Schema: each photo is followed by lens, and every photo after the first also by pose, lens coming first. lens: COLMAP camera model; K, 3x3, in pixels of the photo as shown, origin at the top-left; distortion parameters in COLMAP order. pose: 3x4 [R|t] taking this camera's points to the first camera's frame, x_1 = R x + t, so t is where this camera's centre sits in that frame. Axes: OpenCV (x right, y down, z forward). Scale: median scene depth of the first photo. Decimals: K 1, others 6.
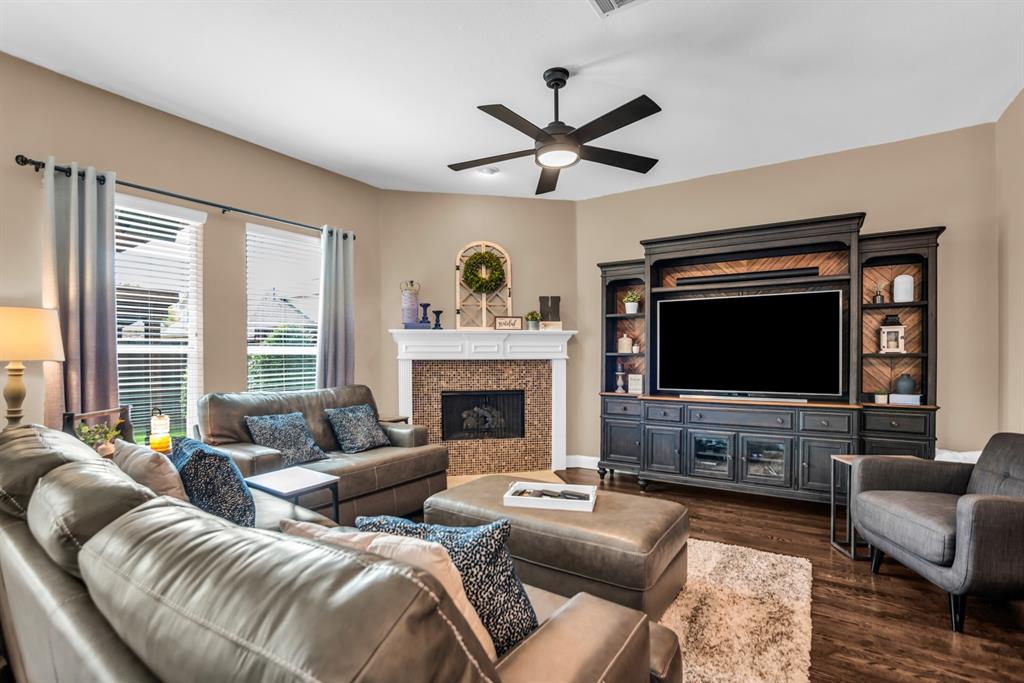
lens RADIAL K [[493.4, 0, 508.5], [0, 493.4, 356.4], [0, 0, 1]] dist [-0.000683, 0.000220]
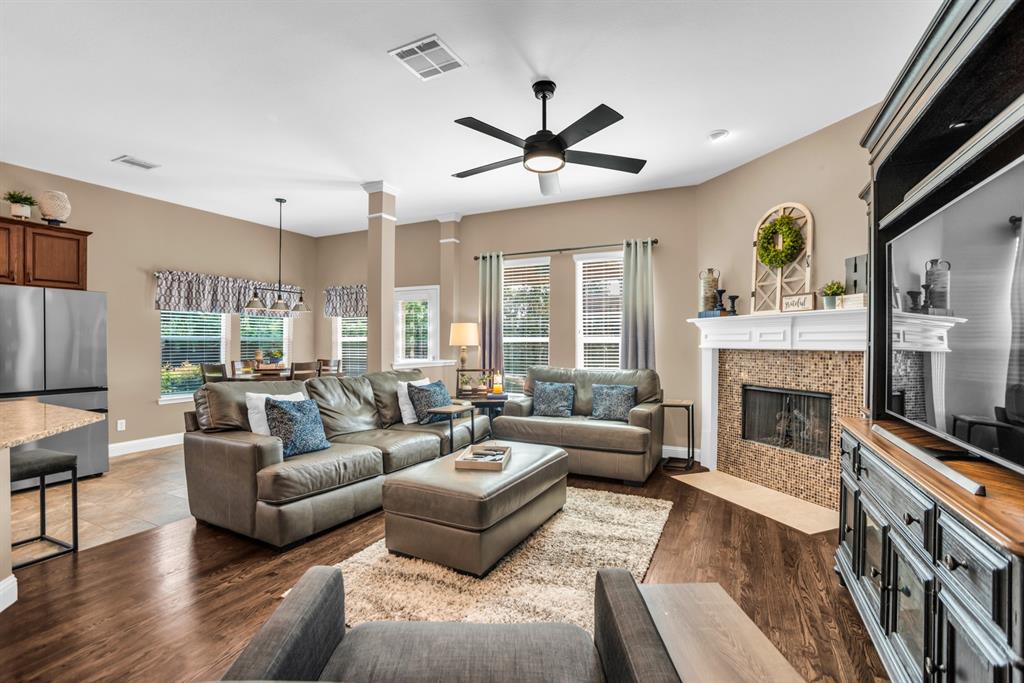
lens RADIAL K [[464.8, 0, 512.0], [0, 464.8, 341.5], [0, 0, 1]] dist [-0.034515, 0.000212]
pose [[0.148184, -0.000012, -0.988960, 0.662145], [-0.007520, 0.999971, -0.001139, -0.003139], [0.988931, 0.007606, 0.148179, 0.477504]]
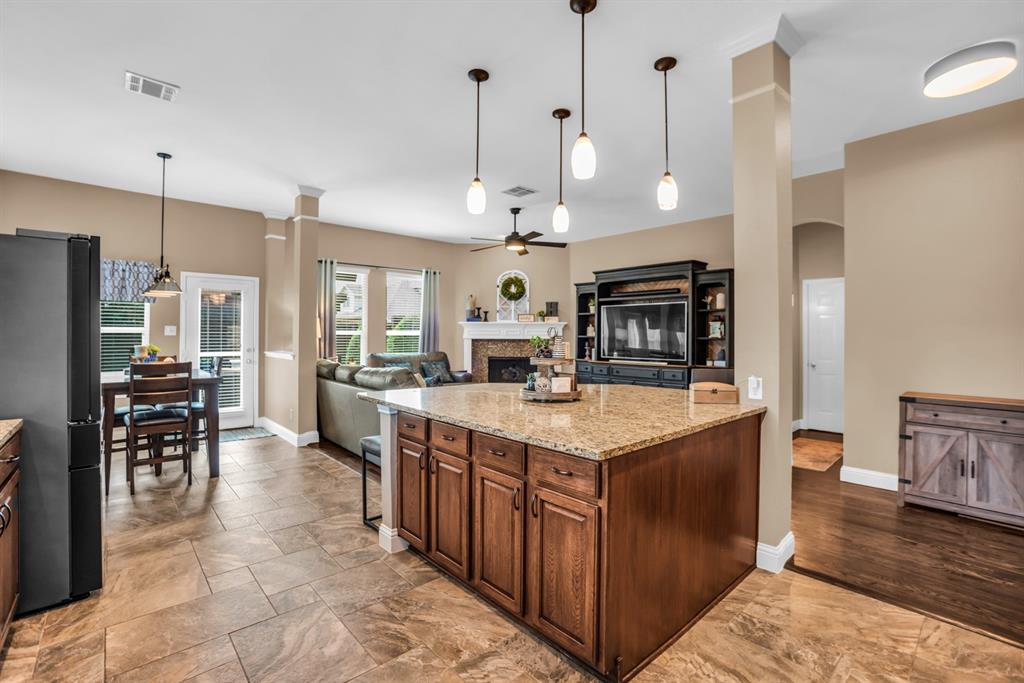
lens RADIAL K [[462.6, 0, 512.0], [0, 462.6, 341.5], [0, 0, 1]] dist [-0.000134, 0.000739]
pose [[0.972344, 0.011435, -0.233272, 0.342798], [-0.009588, 0.999913, 0.009050, 0.000067], [0.233356, -0.006563, 0.972369, -0.601829]]
